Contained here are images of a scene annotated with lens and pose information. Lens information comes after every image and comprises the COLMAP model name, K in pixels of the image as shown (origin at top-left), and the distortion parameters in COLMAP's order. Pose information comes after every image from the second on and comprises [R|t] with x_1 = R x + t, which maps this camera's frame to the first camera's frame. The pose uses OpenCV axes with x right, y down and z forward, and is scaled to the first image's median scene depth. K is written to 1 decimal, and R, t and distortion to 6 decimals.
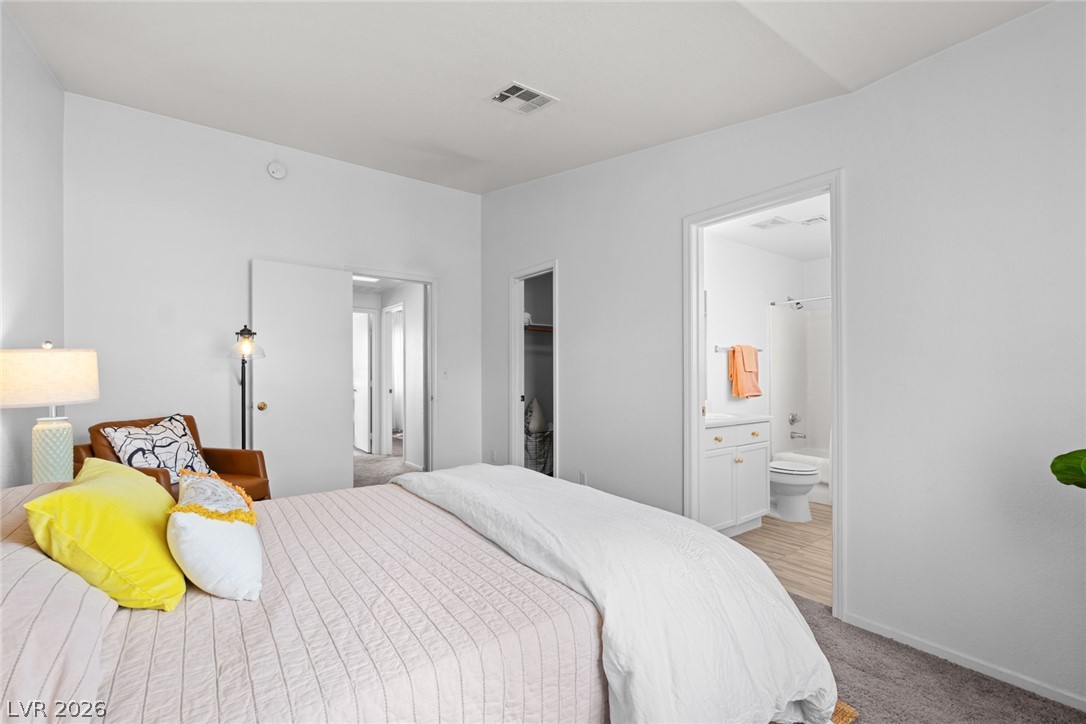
lens RADIAL K [[469.4, 0, 545.9], [0, 469.4, 366.4], [0, 0, 1]] dist [-0.002400, -0.000447]
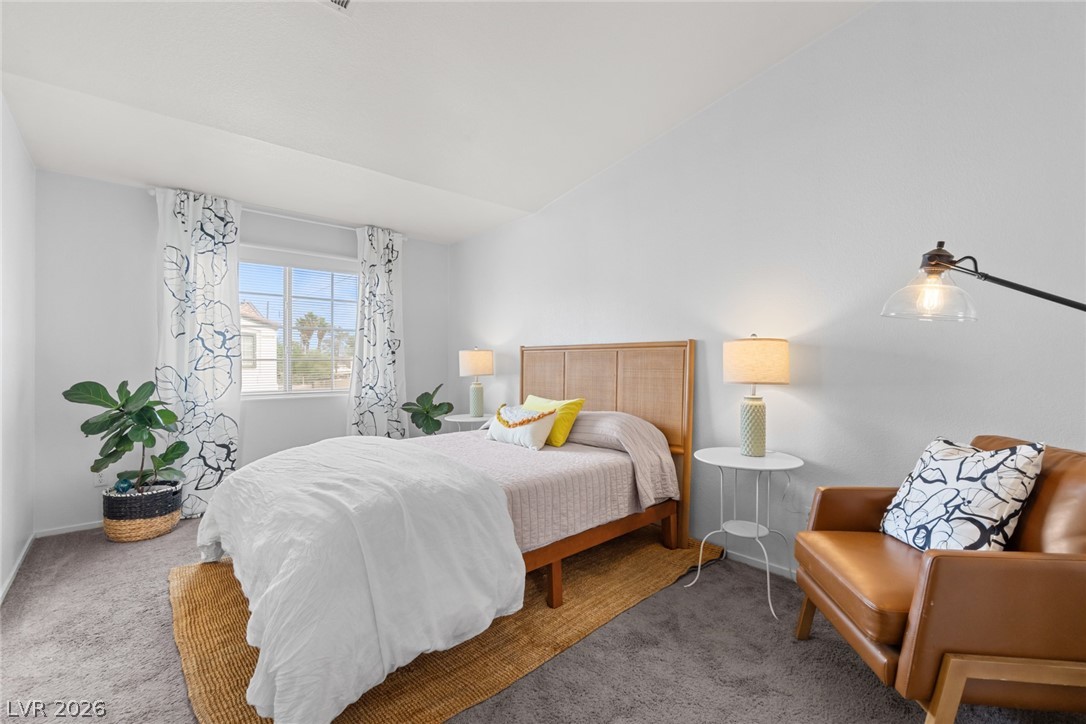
lens RADIAL K [[469.4, 0, 545.9], [0, 469.4, 366.4], [0, 0, 1]] dist [-0.002400, -0.000447]
pose [[-0.995488, 0.009015, -0.094462, -0.269730], [0.009401, 0.999949, -0.003637, 0.022164], [0.094425, -0.004509, -0.995522, 1.499395]]
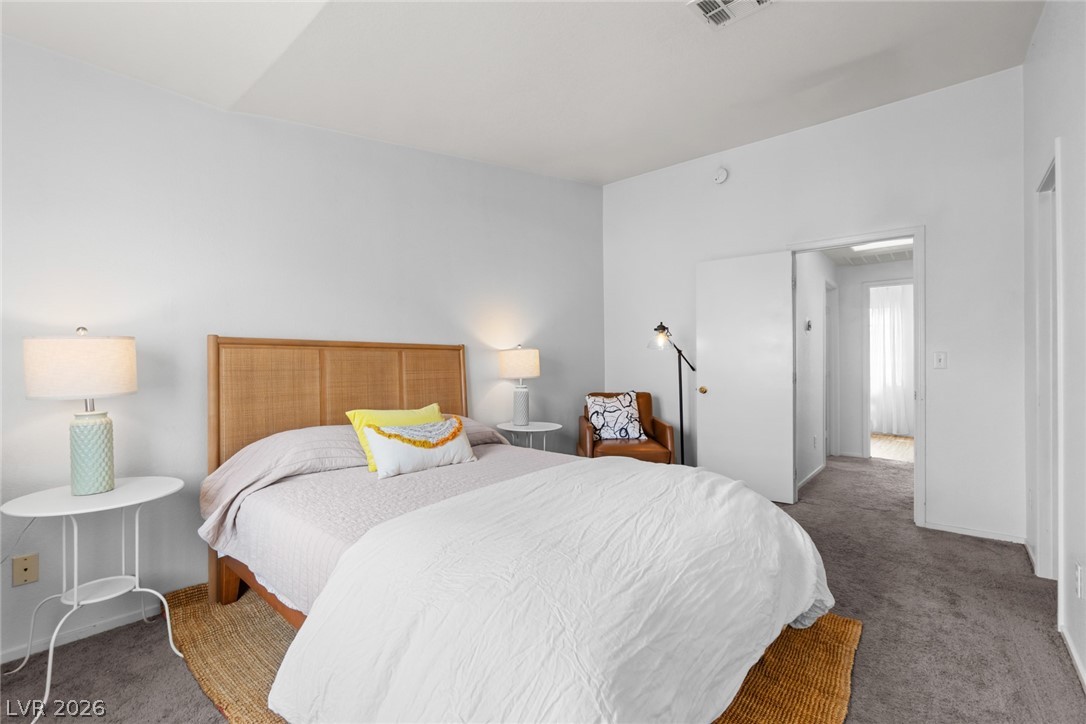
lens RADIAL K [[469.4, 0, 545.9], [0, 469.4, 366.4], [0, 0, 1]] dist [-0.002400, -0.000447]
pose [[0.225998, 0.011736, -0.974057, 0.534217], [0.014285, 0.999780, 0.015360, 0.004405], [0.974023, -0.017386, 0.225781, 0.465255]]
